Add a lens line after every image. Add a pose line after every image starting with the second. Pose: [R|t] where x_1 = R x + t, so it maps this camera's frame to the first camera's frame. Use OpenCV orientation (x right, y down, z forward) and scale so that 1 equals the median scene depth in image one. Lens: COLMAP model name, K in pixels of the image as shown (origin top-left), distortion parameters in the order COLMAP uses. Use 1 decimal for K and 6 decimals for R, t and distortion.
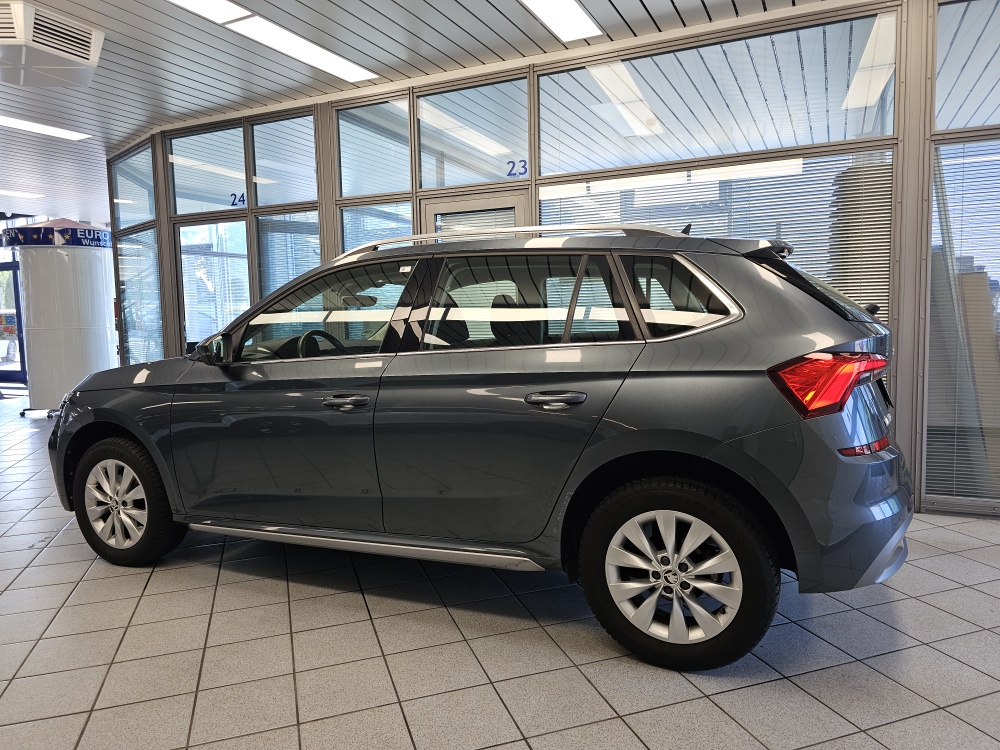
lens RADIAL K [[676.3, 0, 499.5], [0, 676.3, 368.9], [0, 0, 1]] dist [0.057350, -0.060922]
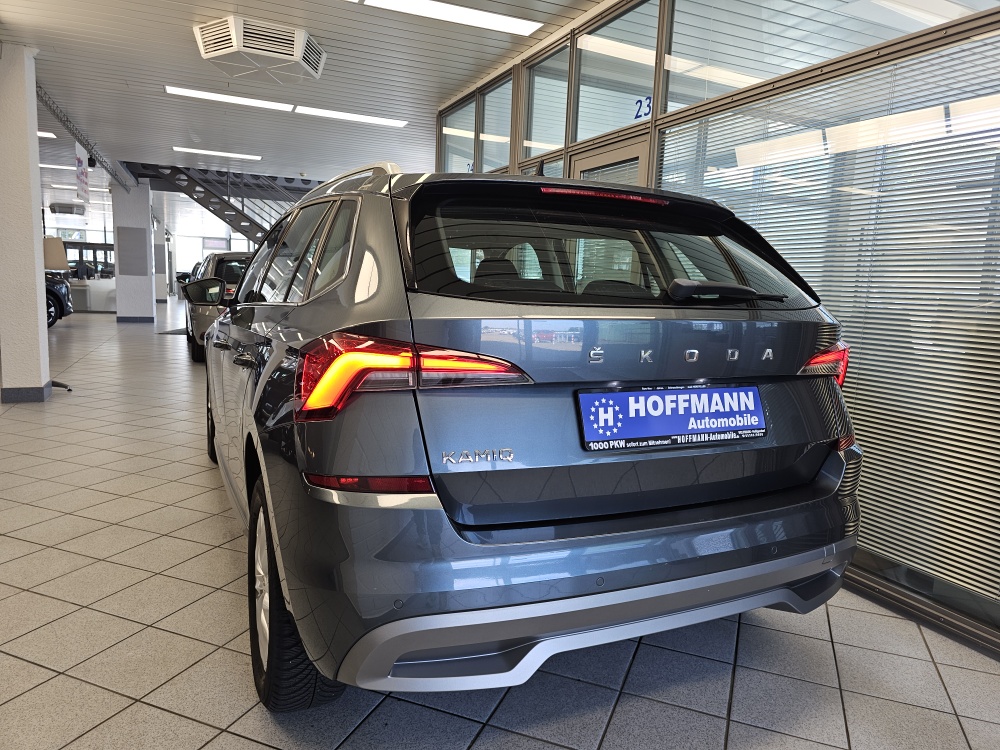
lens RADIAL K [[676.3, 0, 505.7], [0, 676.3, 377.9], [0, 0, 1]] dist [0.057350, -0.060922]
pose [[0.759318, 0.141209, -0.635213, 0.470841], [-0.112732, 0.989956, 0.085312, -0.024584], [0.640880, 0.006830, 0.767610, 0.265765]]
